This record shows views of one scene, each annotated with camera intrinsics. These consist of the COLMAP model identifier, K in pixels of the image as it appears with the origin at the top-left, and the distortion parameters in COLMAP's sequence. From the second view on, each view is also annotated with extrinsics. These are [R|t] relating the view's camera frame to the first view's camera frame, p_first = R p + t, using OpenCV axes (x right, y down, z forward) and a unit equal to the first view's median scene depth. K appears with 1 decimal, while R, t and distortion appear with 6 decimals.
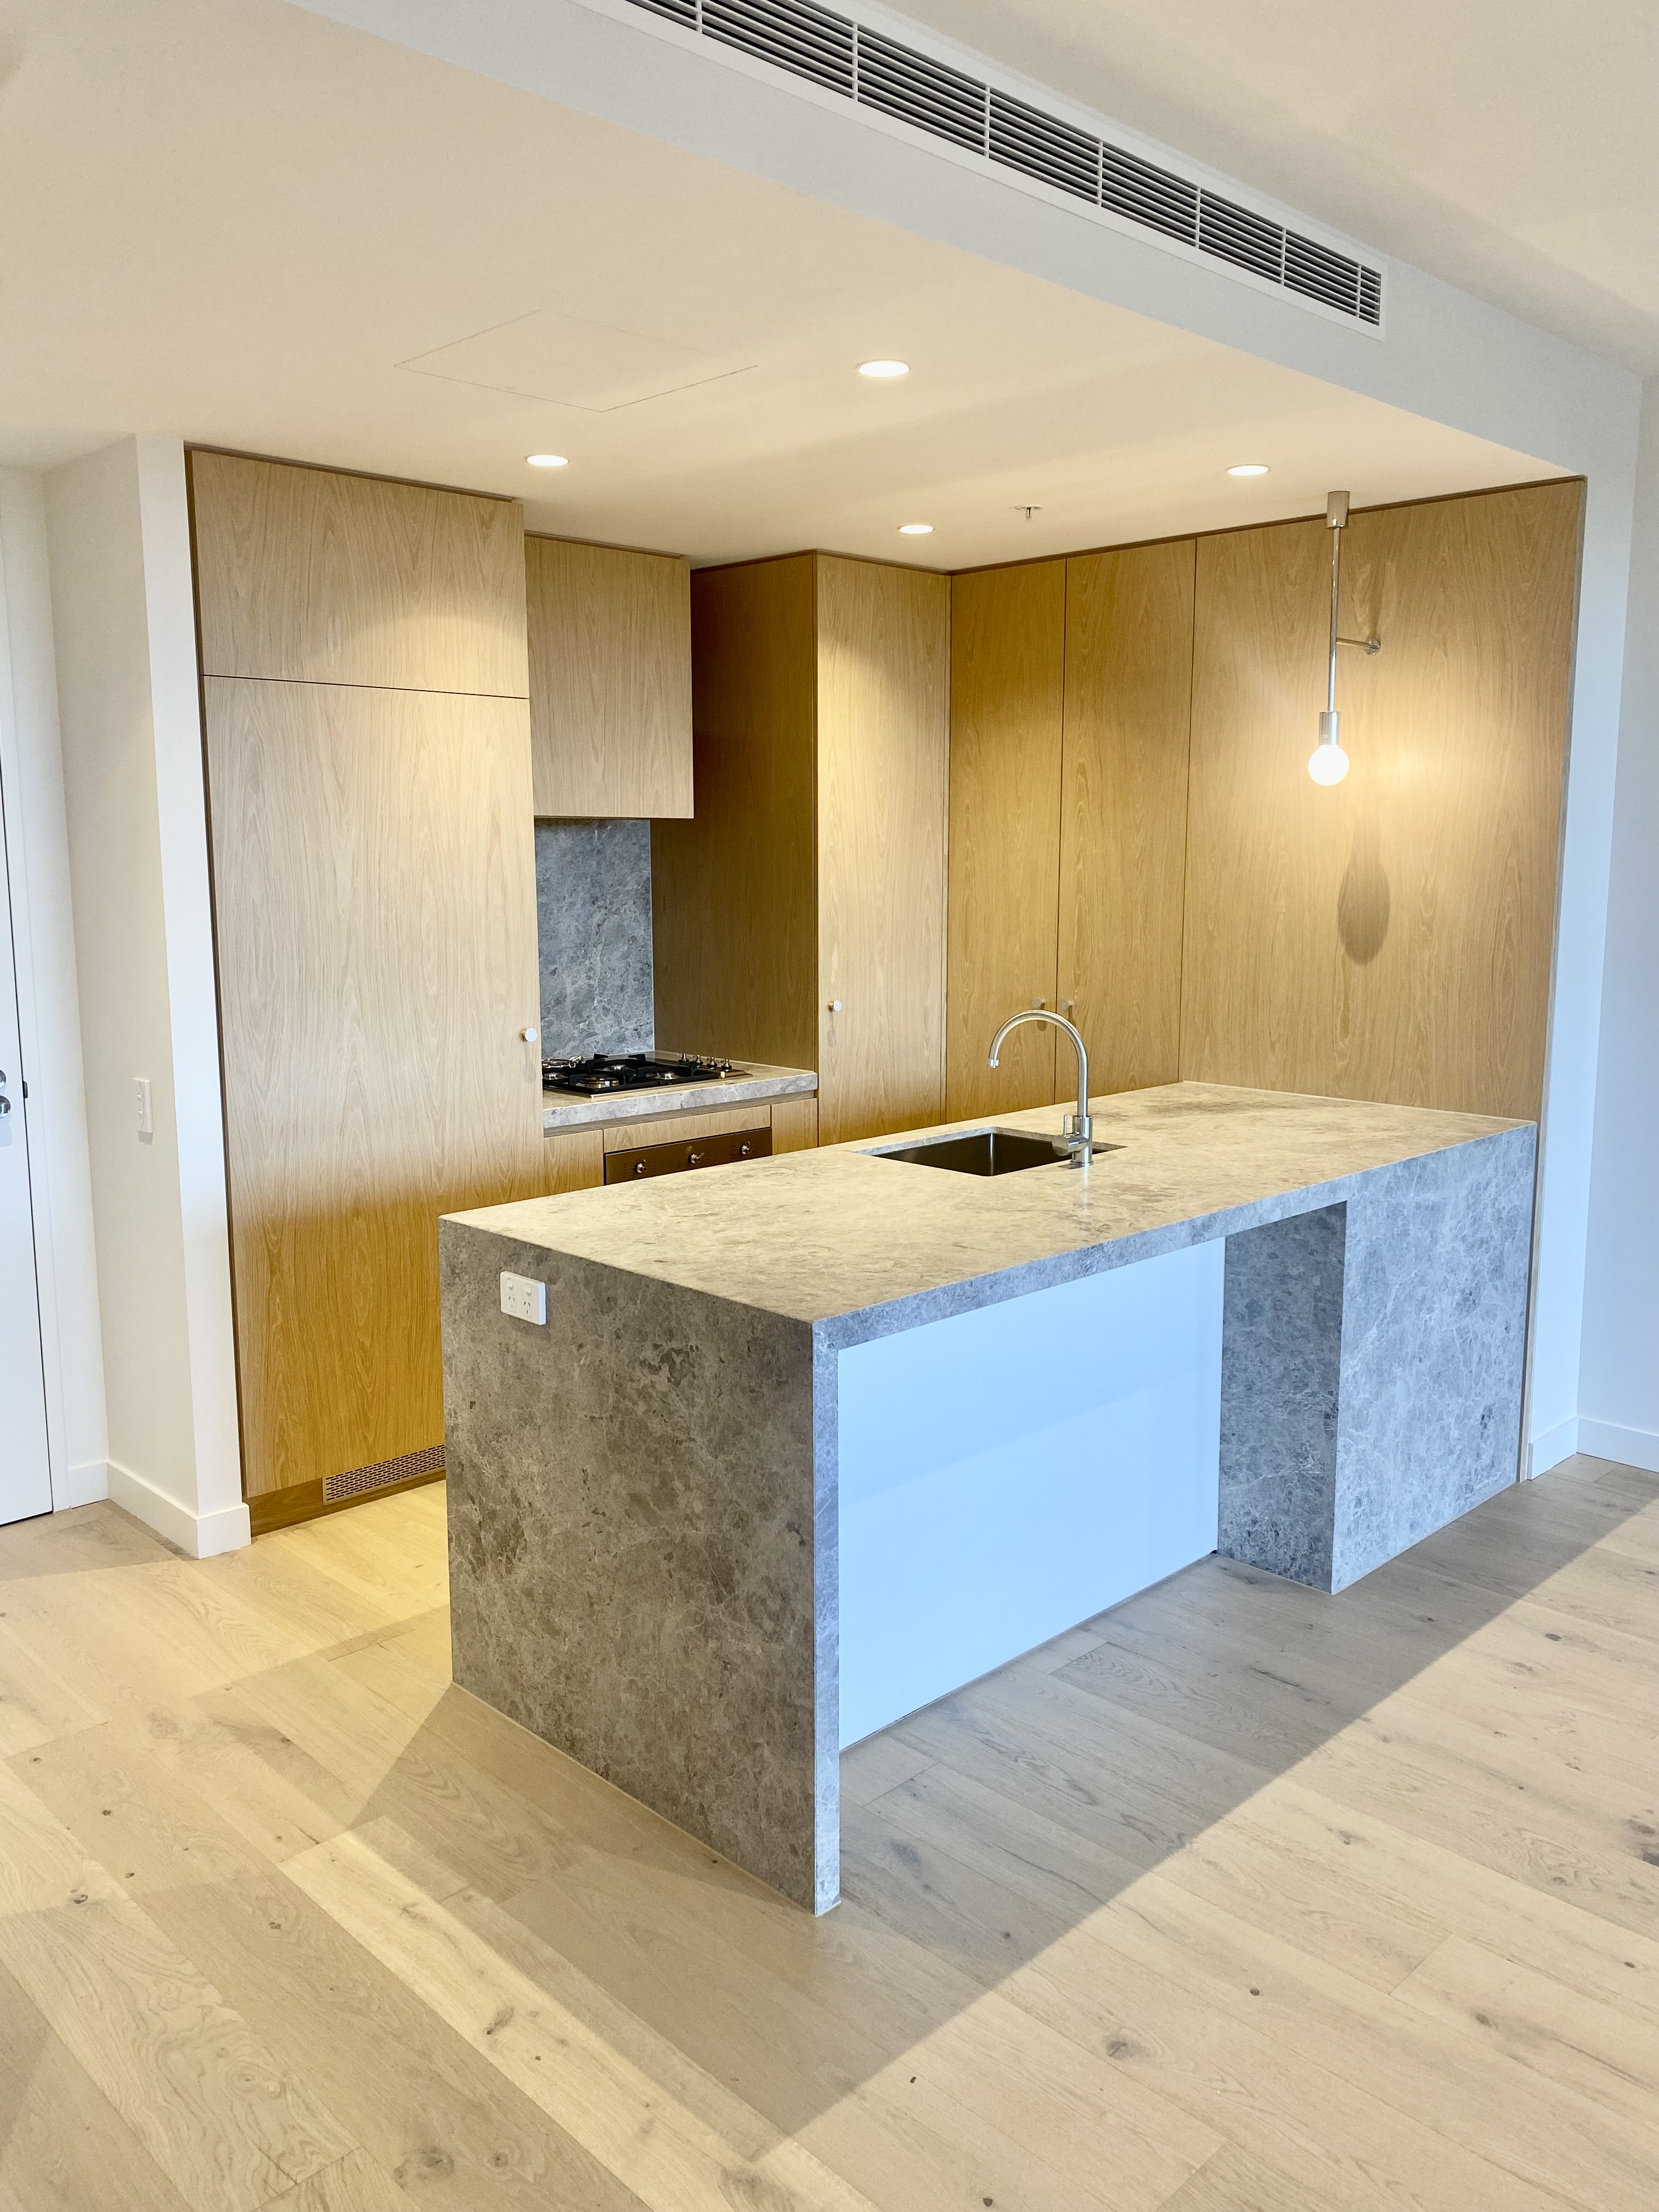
lens RADIAL K [[1682.2, 0, 850.6], [0, 1682.2, 1108.0], [0, 0, 1]] dist [0.028358, -0.003324]
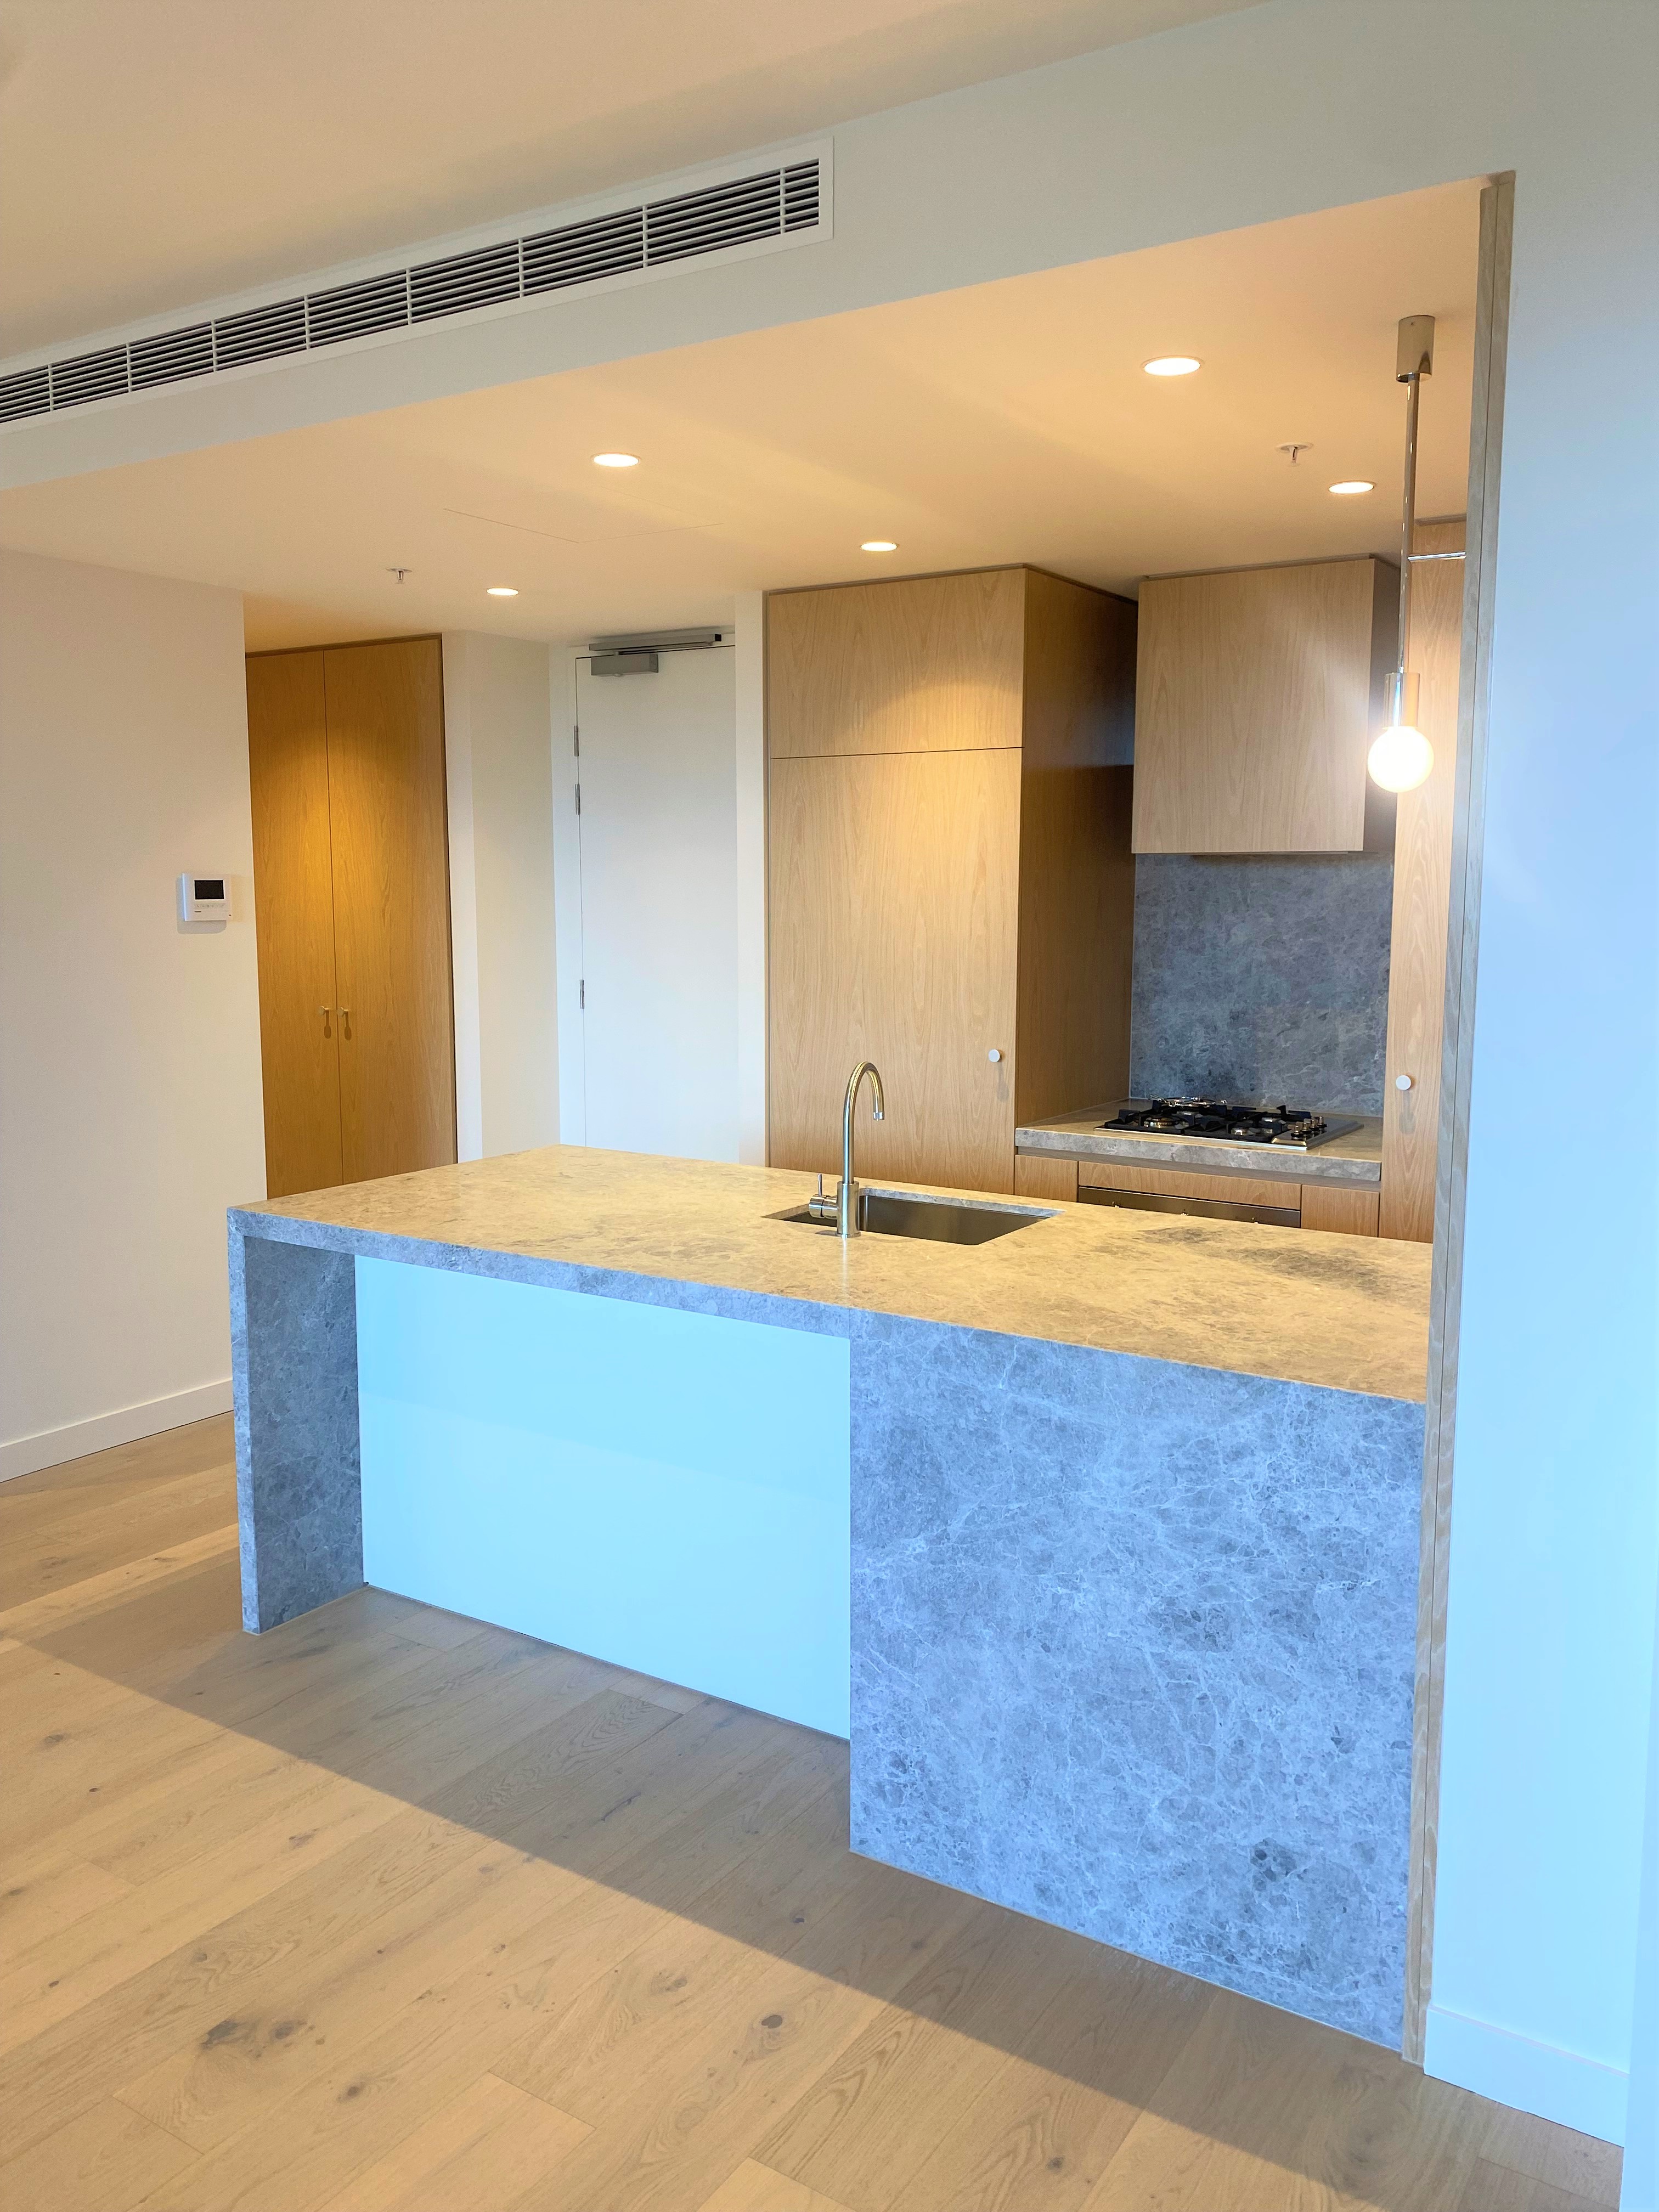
lens RADIAL K [[1682.2, 0, 850.5], [0, 1682.2, 1101.5], [0, 0, 1]] dist [0.028358, -0.003324]
pose [[0.213046, 0.128640, -0.968537, 0.900019], [-0.153285, 0.983420, 0.096899, -0.112219], [0.964943, 0.127818, 0.229232, 0.708626]]
